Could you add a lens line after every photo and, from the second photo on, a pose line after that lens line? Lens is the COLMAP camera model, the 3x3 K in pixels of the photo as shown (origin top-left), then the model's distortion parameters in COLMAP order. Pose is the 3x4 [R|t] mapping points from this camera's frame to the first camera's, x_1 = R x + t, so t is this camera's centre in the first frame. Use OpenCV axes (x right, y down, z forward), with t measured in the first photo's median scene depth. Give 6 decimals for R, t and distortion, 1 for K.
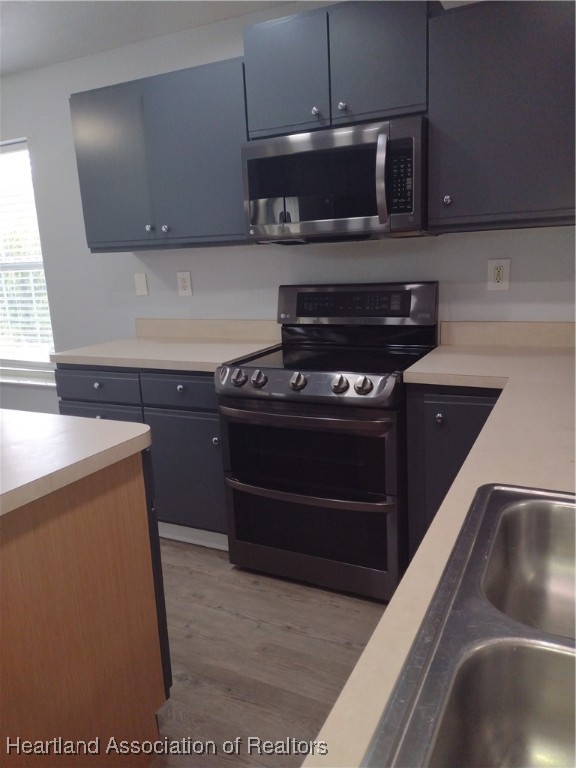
lens RADIAL K [[566.5, 0, 288.0], [0, 566.5, 384.0], [0, 0, 1]] dist [0.069254, -0.104280]
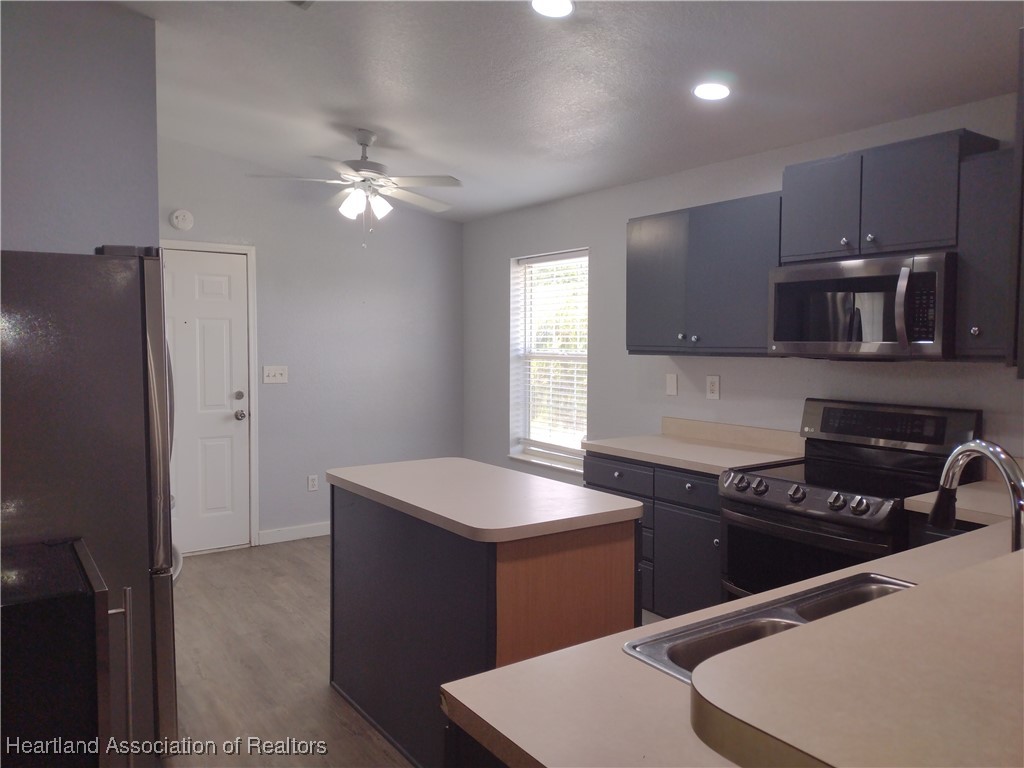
lens RADIAL K [[755.3, 0, 512.0], [0, 755.3, 384.0], [0, 0, 1]] dist [0.069254, -0.104280]
pose [[0.877779, 0.073521, -0.473391, 0.175277], [-0.142289, 0.983572, -0.111081, 0.022818], [0.457448, 0.164863, 0.873820, -0.421104]]
